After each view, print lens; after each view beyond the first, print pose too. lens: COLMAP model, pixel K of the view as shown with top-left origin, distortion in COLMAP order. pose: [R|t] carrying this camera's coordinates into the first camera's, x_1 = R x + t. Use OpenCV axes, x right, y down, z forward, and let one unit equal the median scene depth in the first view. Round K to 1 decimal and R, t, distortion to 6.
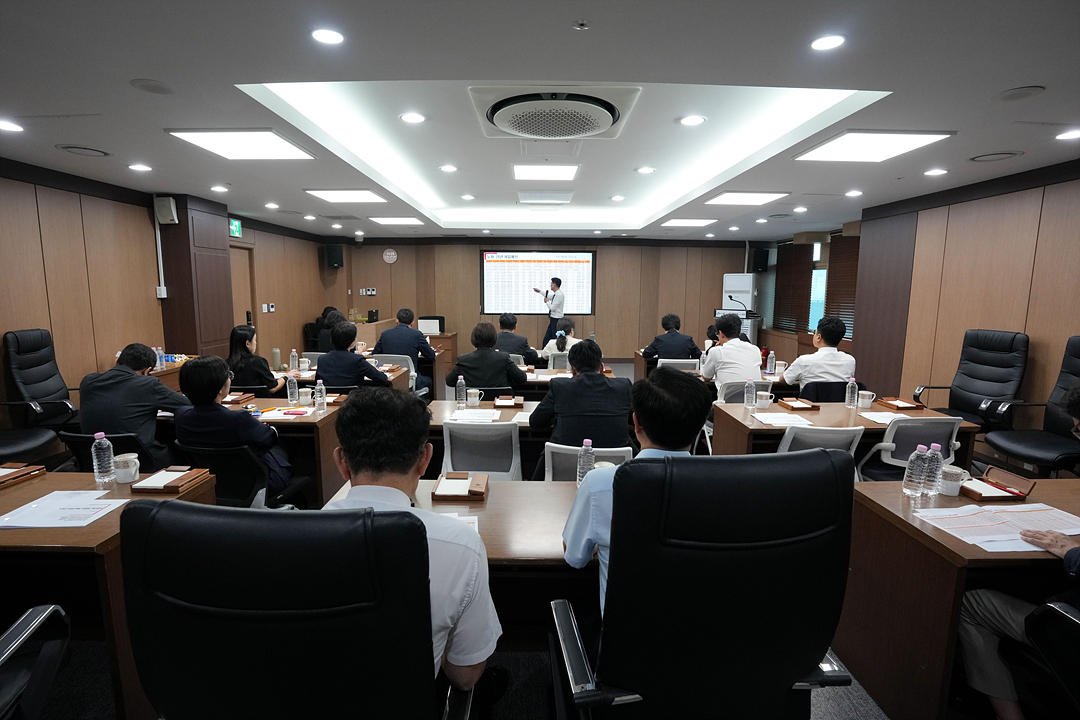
lens RADIAL K [[522.2, 0, 544.2], [0, 522.2, 361.4], [0, 0, 1]] dist [-0.047021, 0.014824]
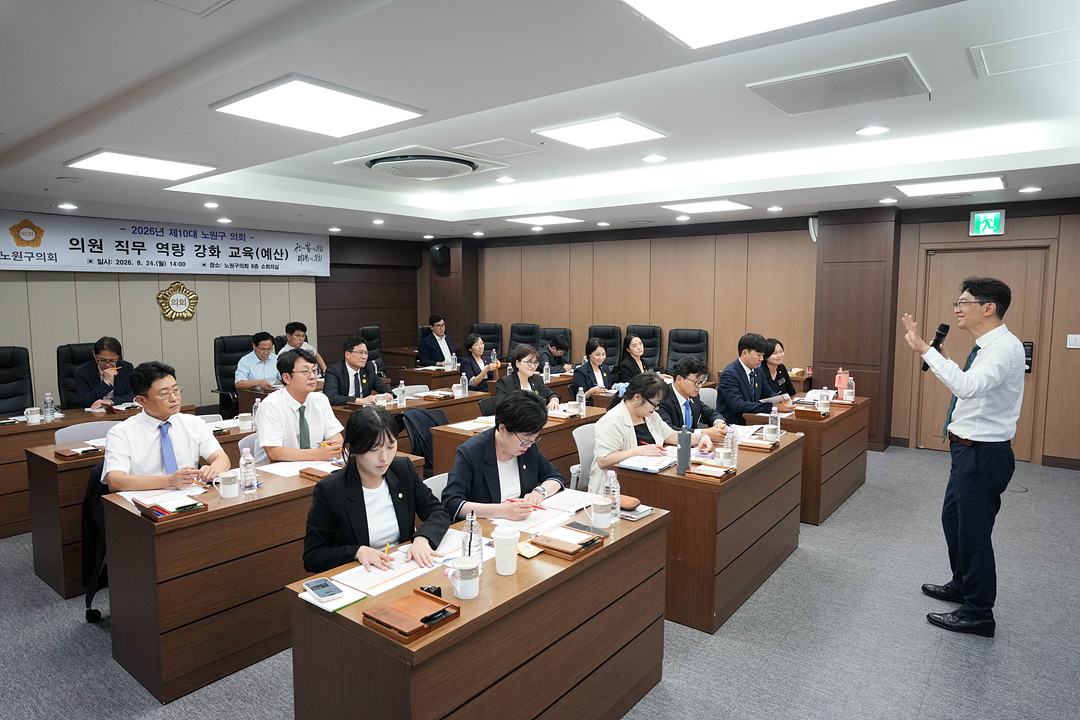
lens RADIAL K [[655.0, 0, 532.5], [0, 655.0, 355.9], [0, 0, 1]] dist [-0.014190, 0.016105]
pose [[-0.638137, 0.064000, -0.767258, 0.350583], [-0.110019, 0.978733, 0.173143, -0.112380], [0.762022, 0.194902, -0.617524, 0.753714]]
